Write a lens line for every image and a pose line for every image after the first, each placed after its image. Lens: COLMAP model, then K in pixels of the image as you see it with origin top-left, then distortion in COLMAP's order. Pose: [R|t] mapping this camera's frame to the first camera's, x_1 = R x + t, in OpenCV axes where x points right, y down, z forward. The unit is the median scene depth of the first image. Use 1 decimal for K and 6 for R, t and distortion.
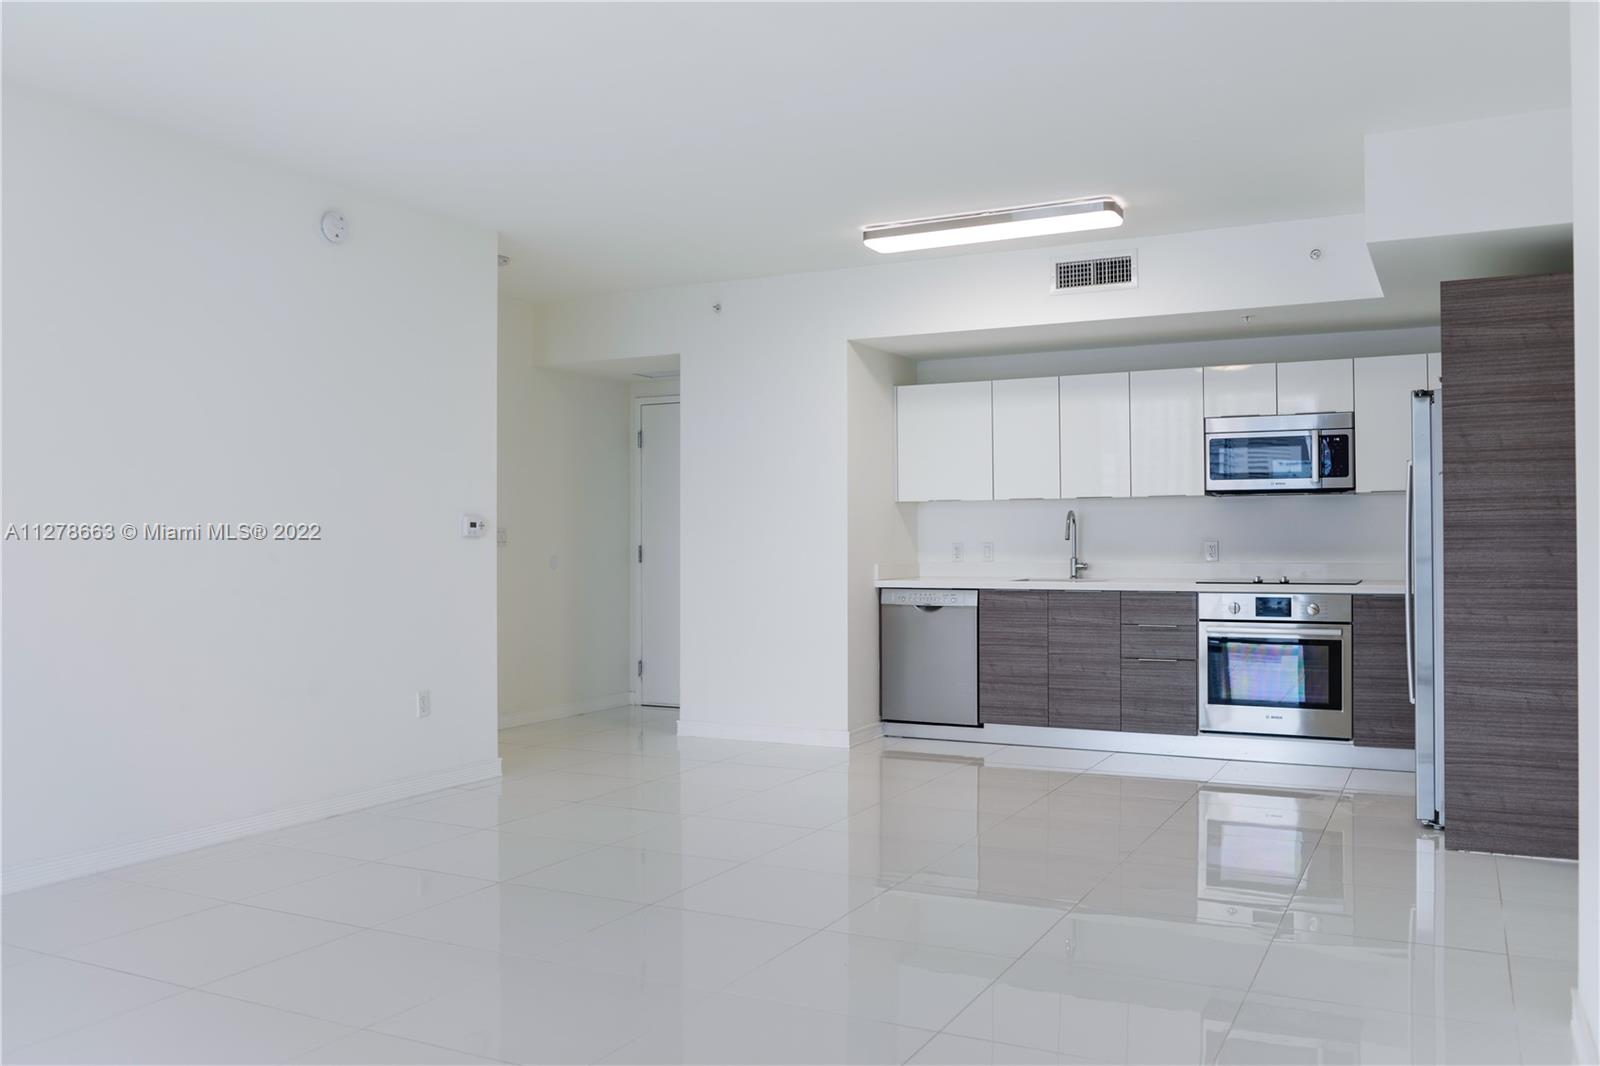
lens RADIAL K [[1290.3, 0, 794.2], [0, 1290.3, 532.1], [0, 0, 1]] dist [-0.078427, 0.069299]
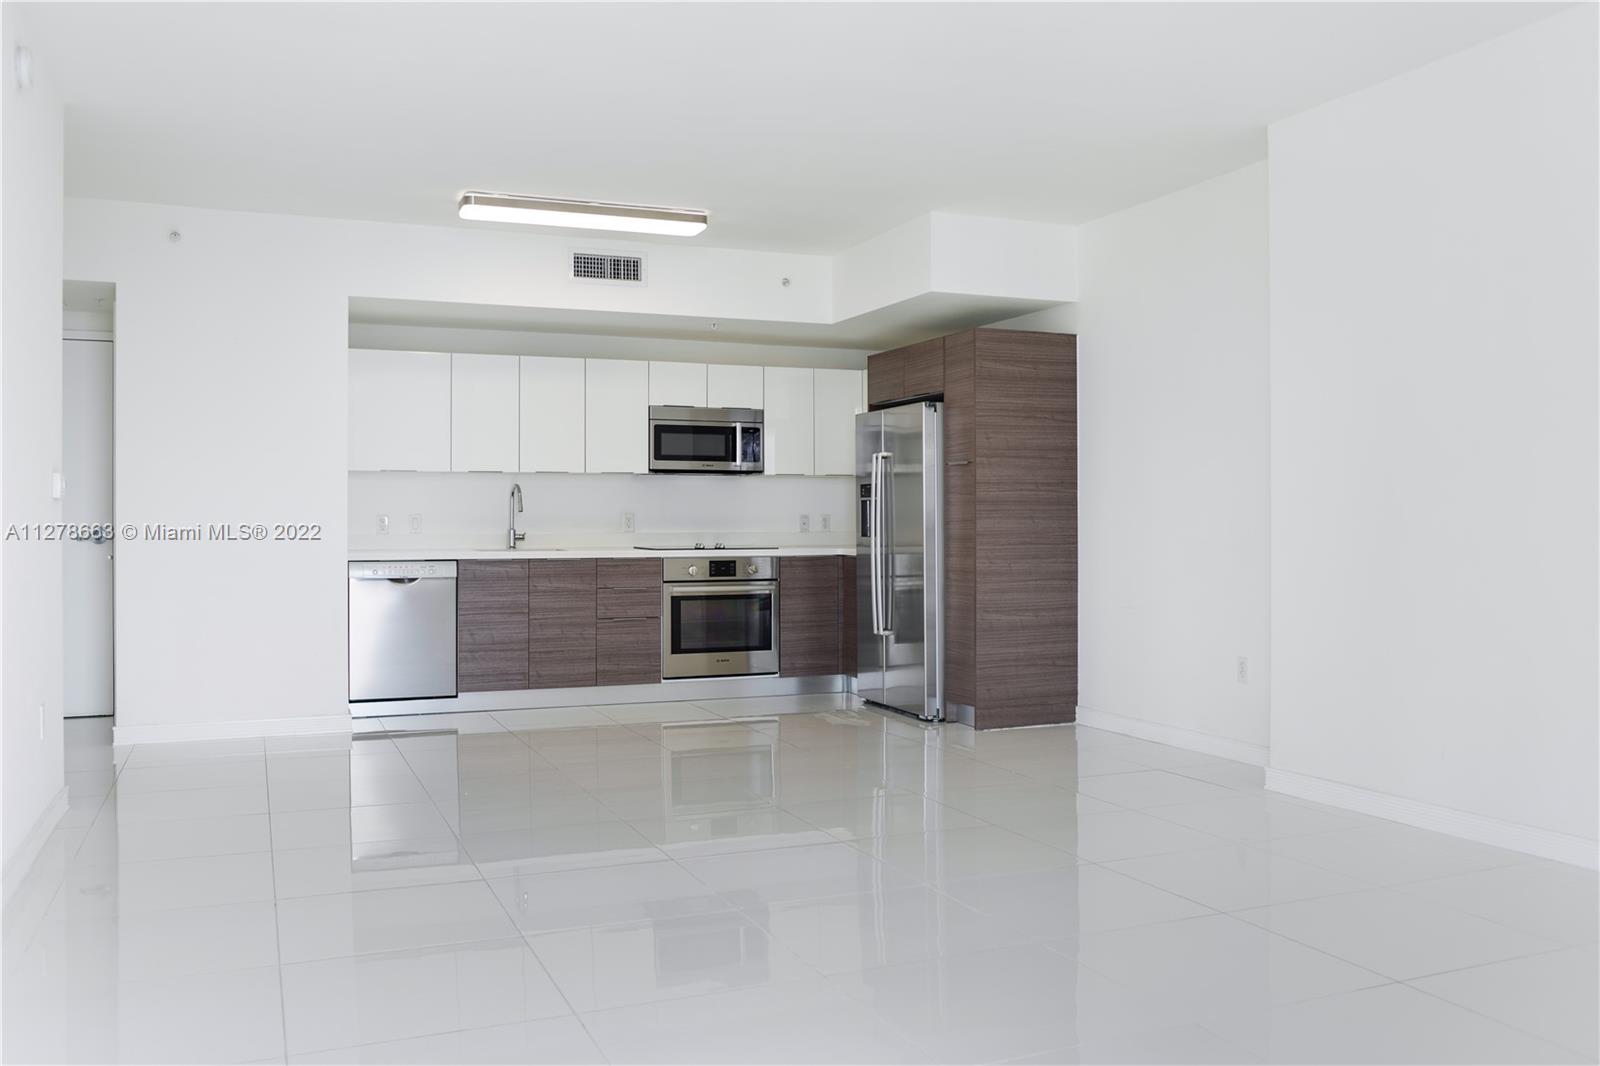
lens RADIAL K [[1305.8, 0, 800.0], [0, 1305.8, 533.0], [0, 0, 1]] dist [-0.076643, 0.067359]
pose [[0.641913, -0.004716, 0.766763, -0.488196], [-0.006974, 0.999904, 0.011989, 0.009595], [-0.766746, -0.013043, 0.641818, 0.150151]]
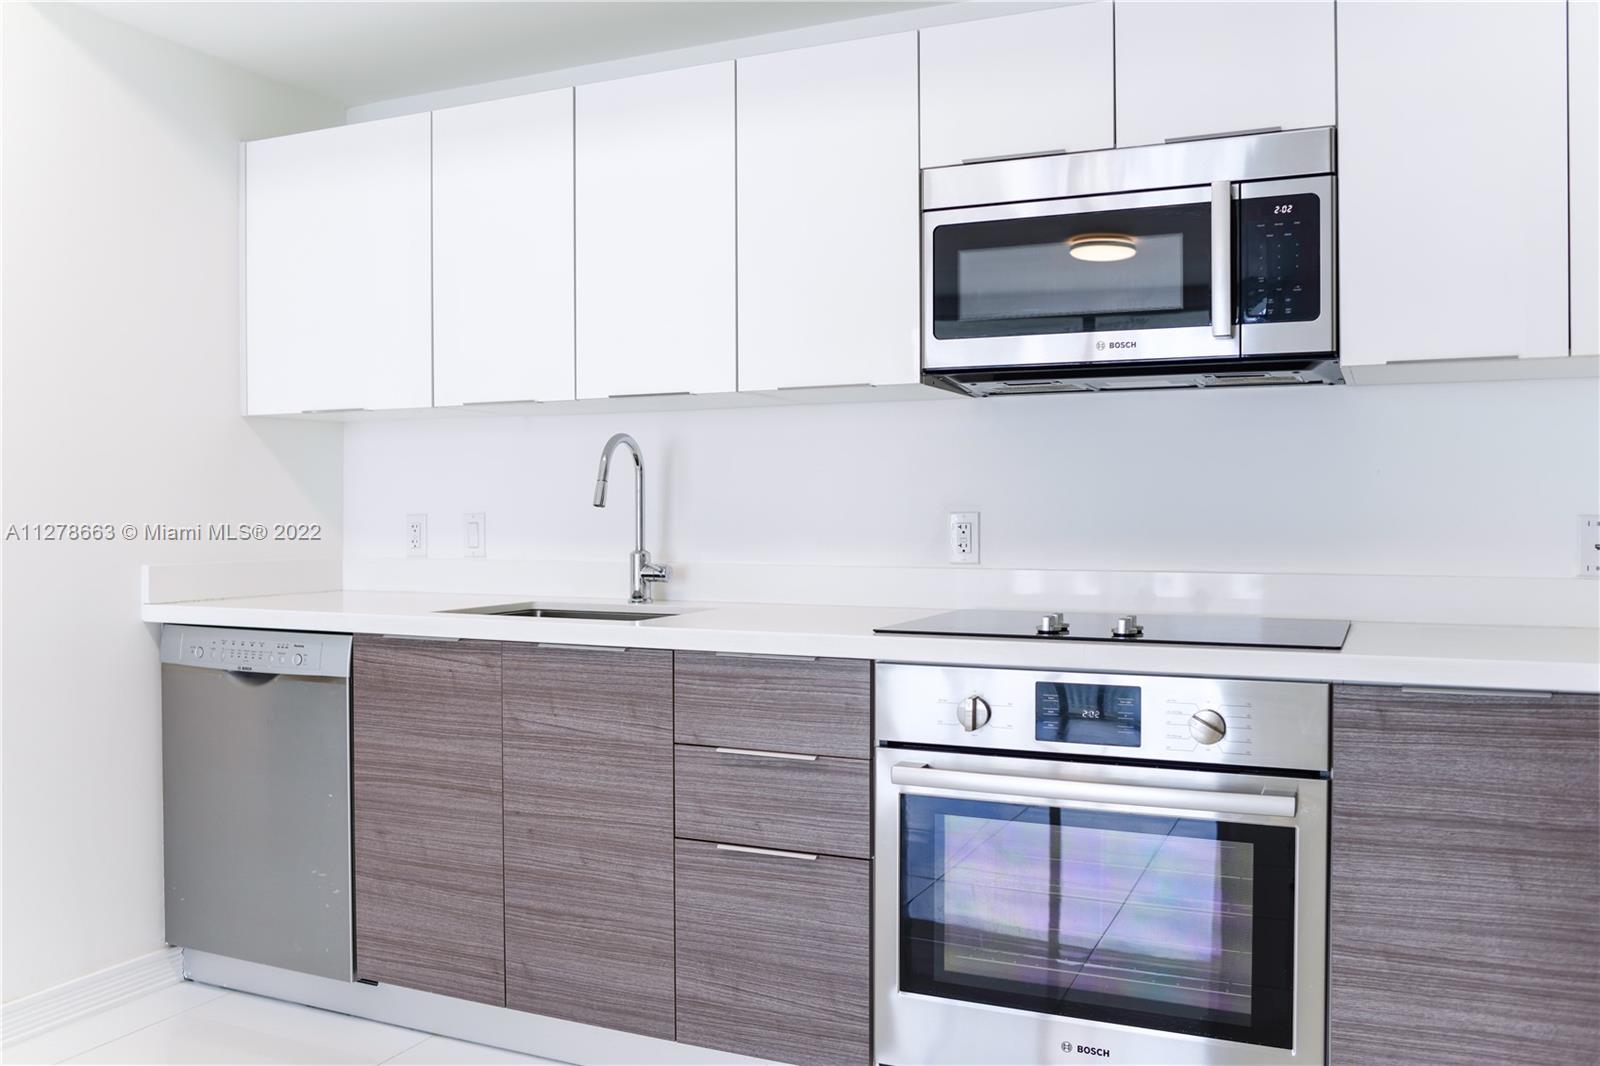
lens RADIAL K [[1305.8, 0, 800.0], [0, 1305.8, 533.0], [0, 0, 1]] dist [-0.076643, 0.067359]
pose [[0.998549, 0.005147, 0.053602, 0.268901], [-0.006024, 0.999850, 0.016211, 0.007751], [-0.053510, -0.016510, 0.998431, 0.639115]]
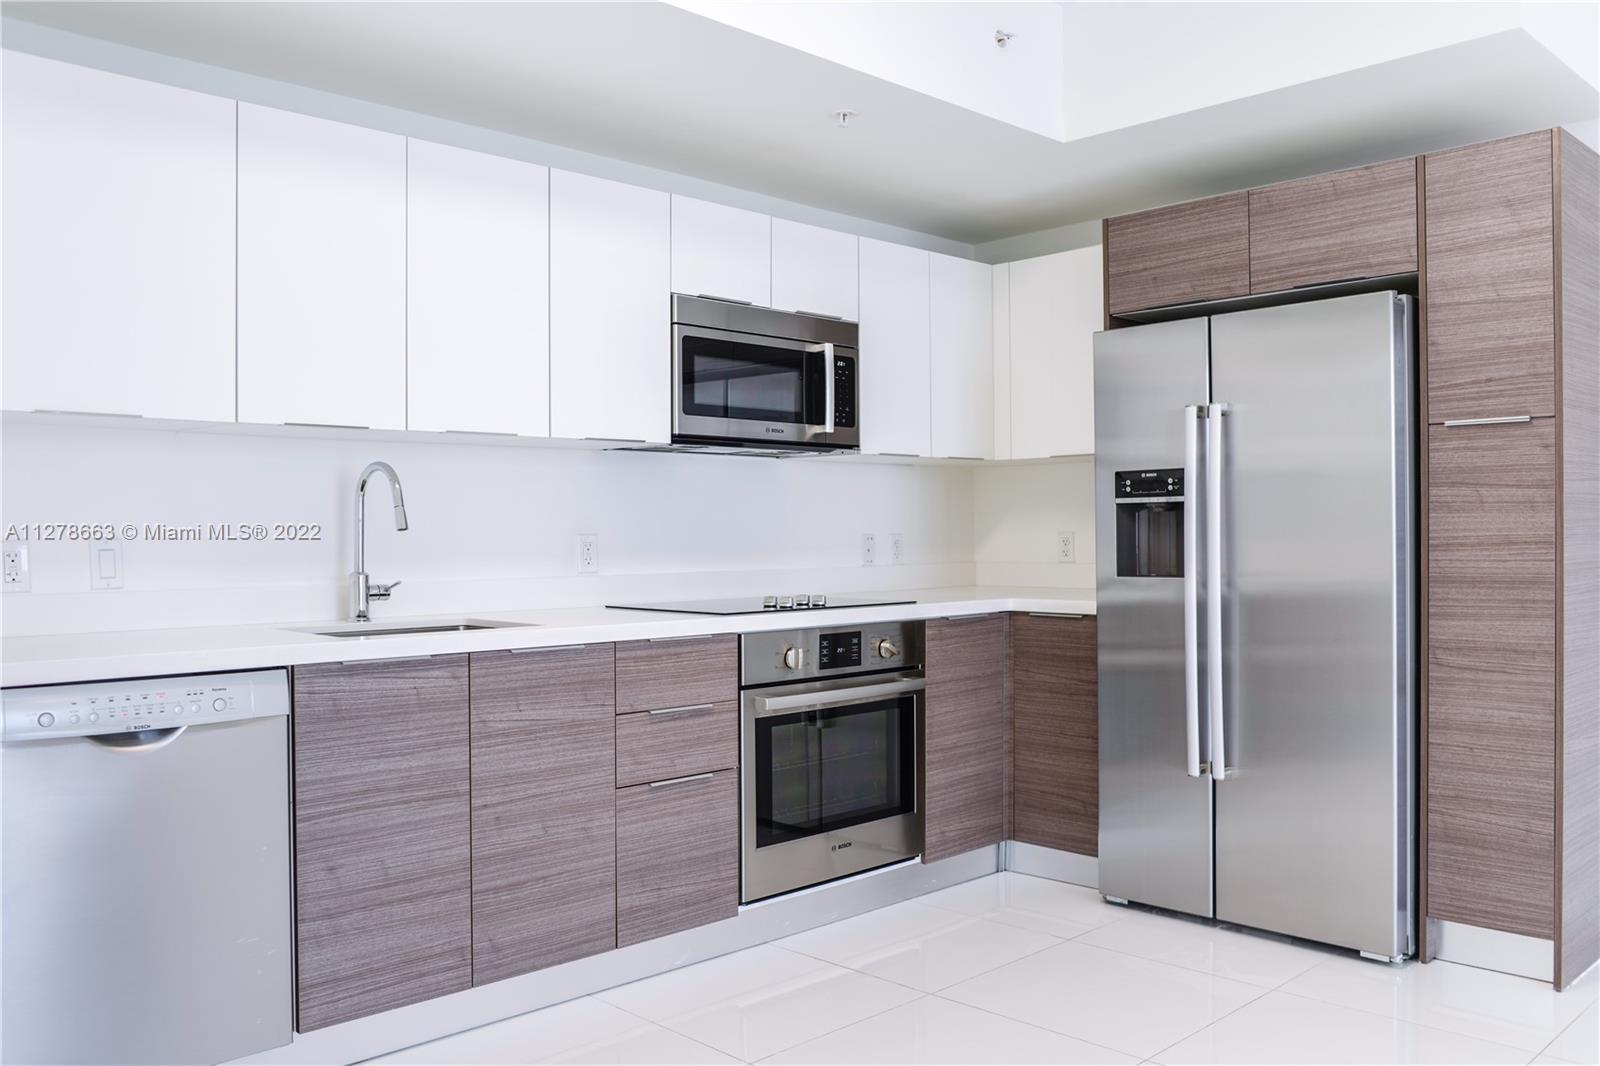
lens RADIAL K [[1305.8, 0, 800.0], [0, 1305.8, 533.0], [0, 0, 1]] dist [-0.076643, 0.067359]
pose [[0.314545, 0.002493, 0.949239, -0.162828], [0.001484, 0.999994, -0.003118, 0.008809], [-0.949241, 0.002389, 0.314540, 0.790637]]
